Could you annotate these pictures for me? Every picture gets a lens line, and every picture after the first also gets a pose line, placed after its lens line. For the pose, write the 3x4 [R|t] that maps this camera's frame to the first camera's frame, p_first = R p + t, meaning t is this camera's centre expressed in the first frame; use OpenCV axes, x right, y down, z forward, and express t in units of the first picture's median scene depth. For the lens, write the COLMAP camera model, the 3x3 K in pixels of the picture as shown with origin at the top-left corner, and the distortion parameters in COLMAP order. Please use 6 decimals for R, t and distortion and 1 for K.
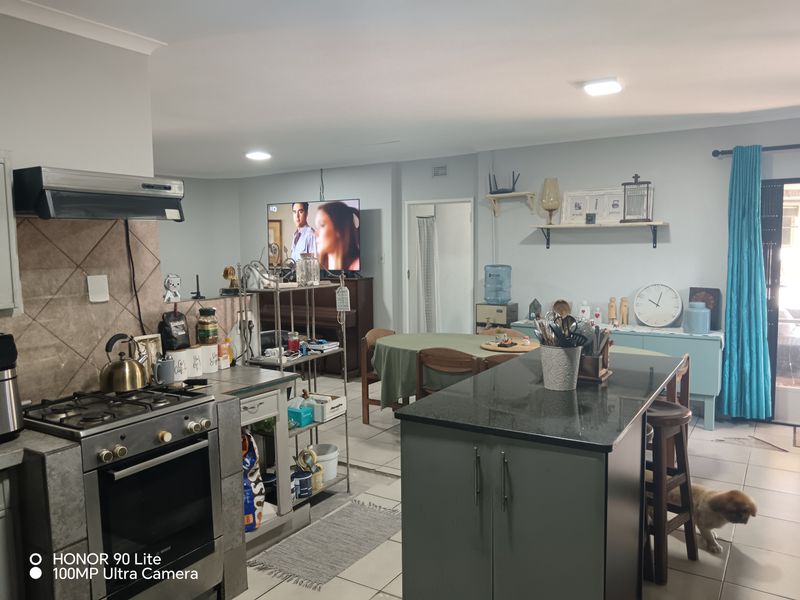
lens RADIAL K [[618.9, 0, 401.3], [0, 618.9, 300.4], [0, 0, 1]] dist [-0.015521, -0.012499]
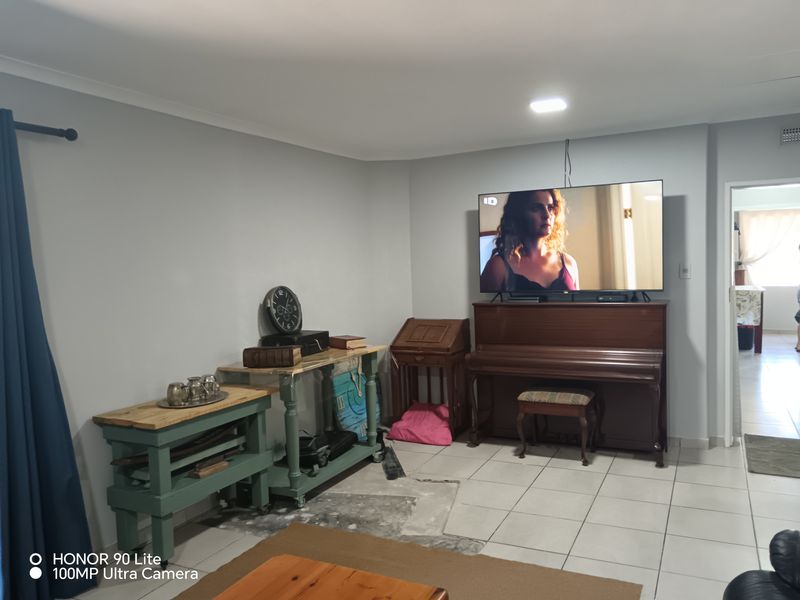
lens RADIAL K [[618.9, 0, 400.0], [0, 618.9, 299.2], [0, 0, 1]] dist [-0.015521, -0.012499]
pose [[0.992850, -0.035465, 0.113981, -0.392474], [0.039203, 0.998759, -0.030721, -0.028525], [-0.112750, 0.034970, 0.993008, 0.372644]]
